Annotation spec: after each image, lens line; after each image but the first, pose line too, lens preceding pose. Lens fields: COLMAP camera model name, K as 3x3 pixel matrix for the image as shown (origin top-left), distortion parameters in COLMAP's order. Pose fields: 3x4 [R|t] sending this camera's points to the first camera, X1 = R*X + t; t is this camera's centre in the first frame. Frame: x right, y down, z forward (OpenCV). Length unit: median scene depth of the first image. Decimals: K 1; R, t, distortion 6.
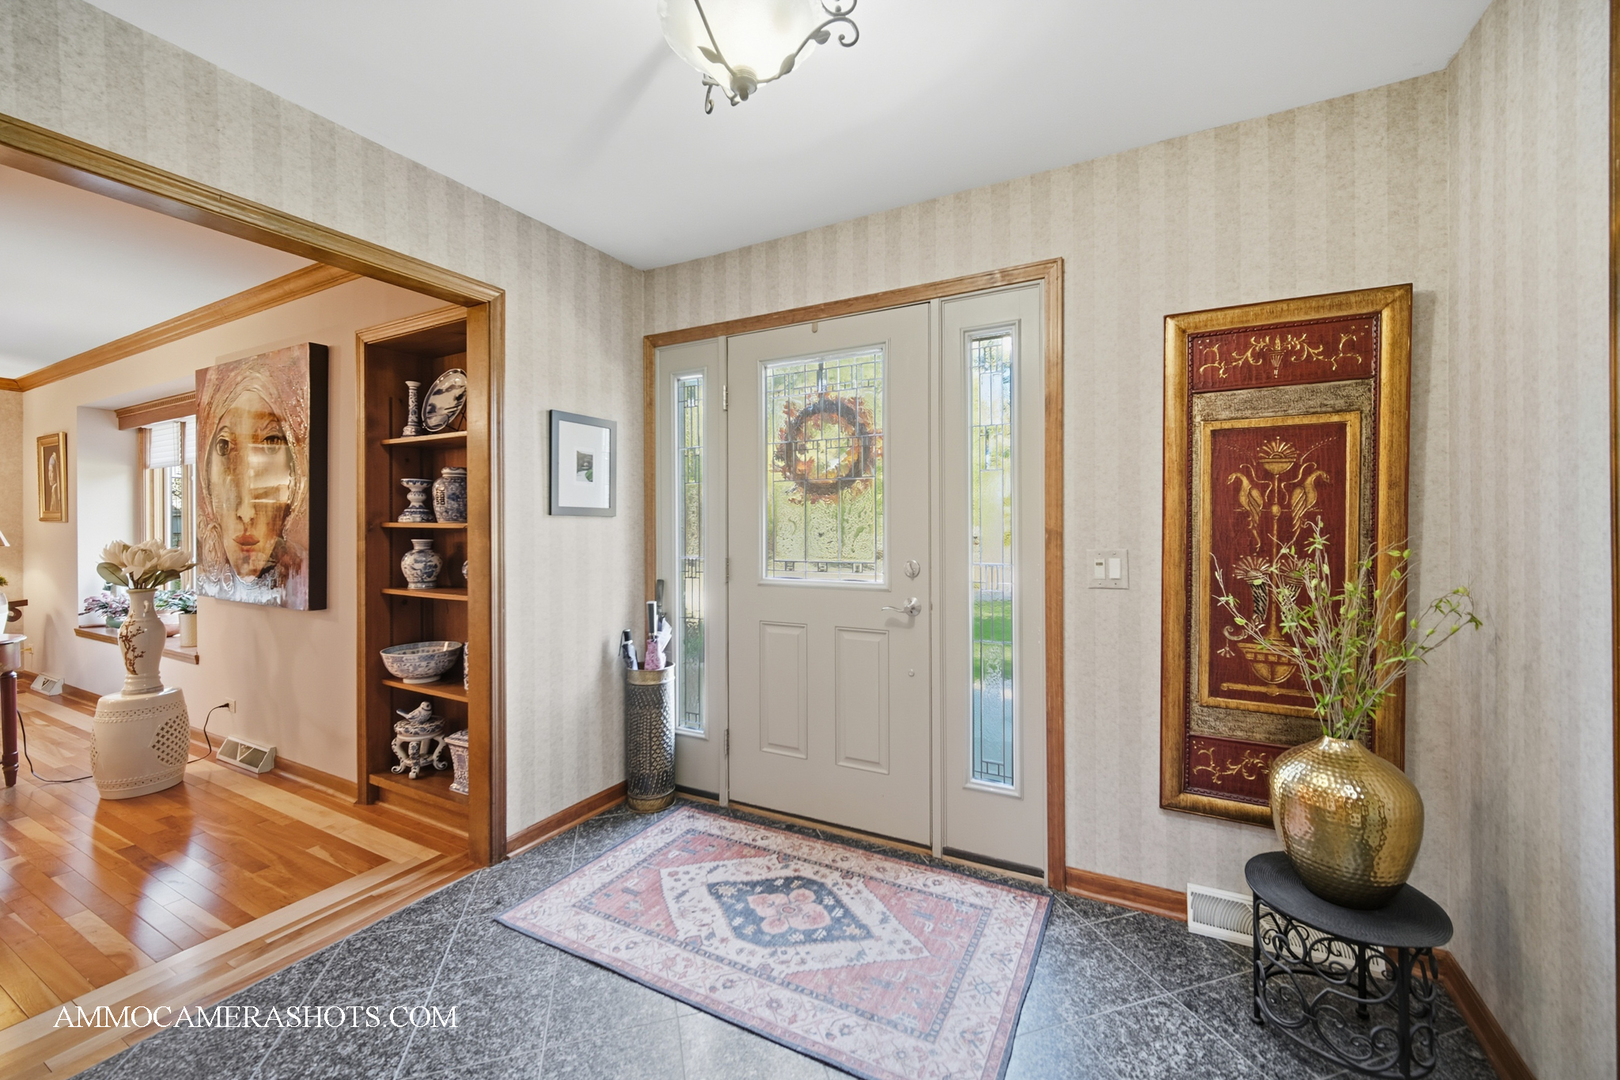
lens RADIAL K [[651.0, 0, 824.5], [0, 651.0, 525.4], [0, 0, 1]] dist [-0.000930, -0.000547]
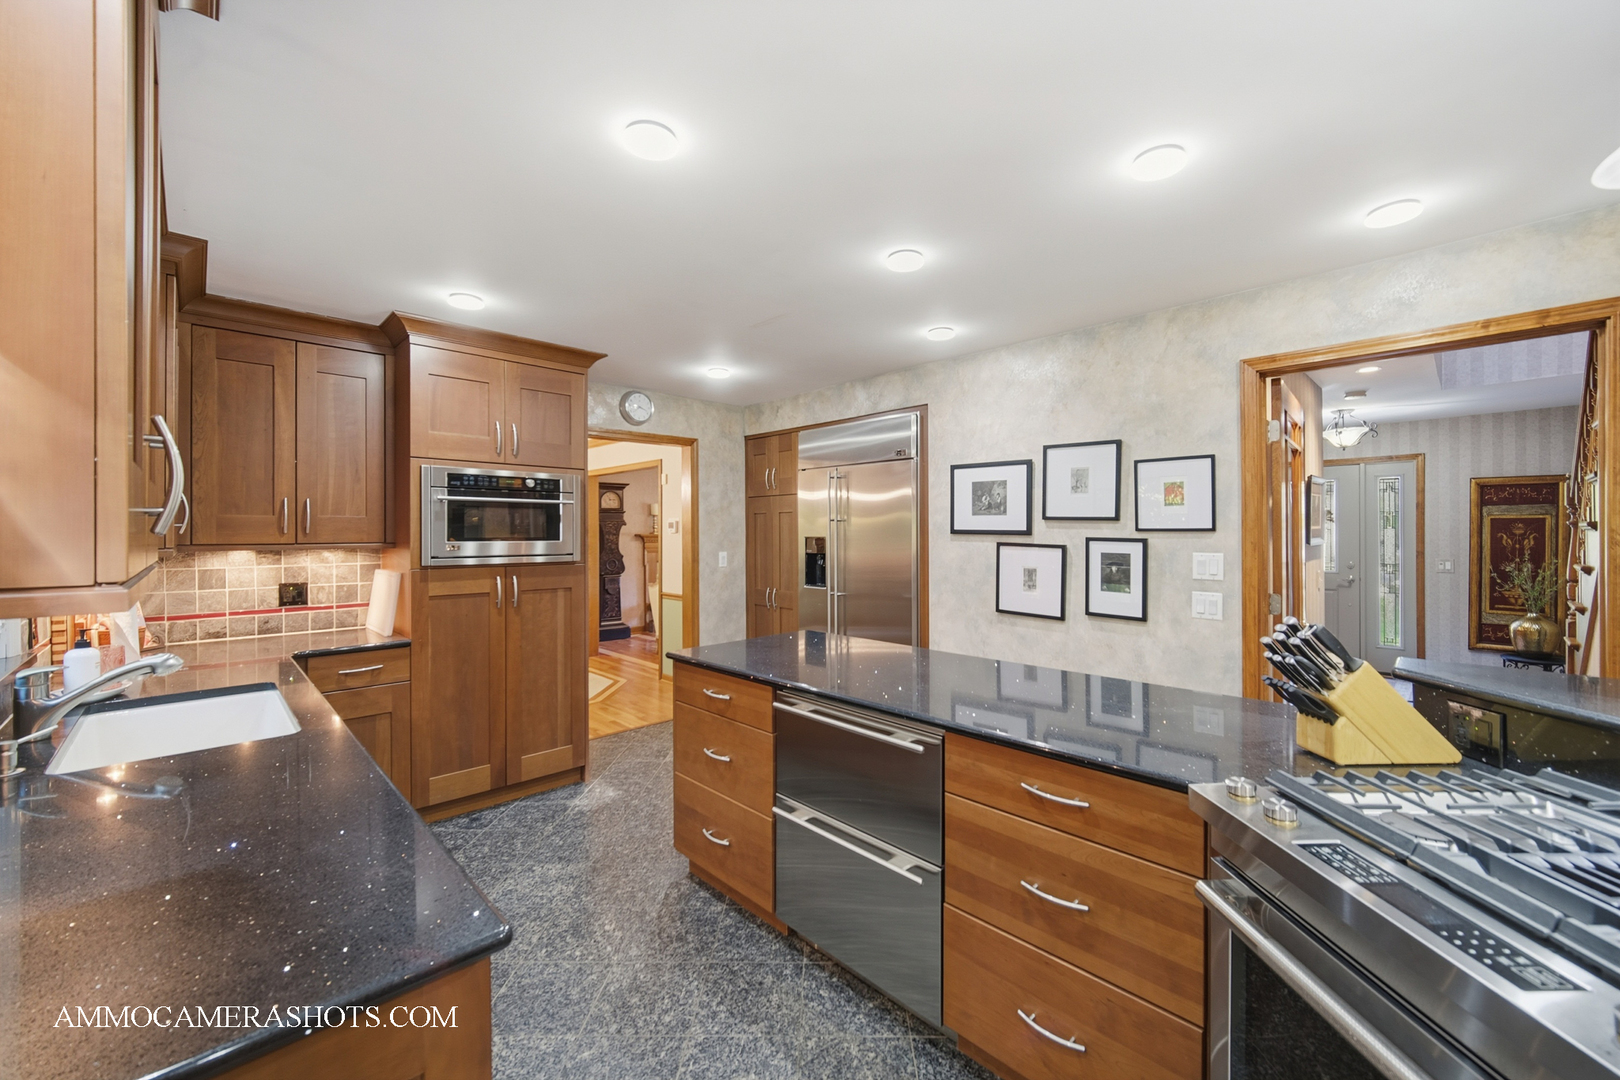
lens RADIAL K [[648.1, 0, 815.5], [0, 648.1, 536.5], [0, 0, 1]] dist [-0.000383, 0.000147]
pose [[0.951640, 0.003806, -0.307193, -1.357107], [-0.004566, 0.999988, -0.001755, -0.044984], [0.307183, 0.003073, 0.951646, -2.624137]]
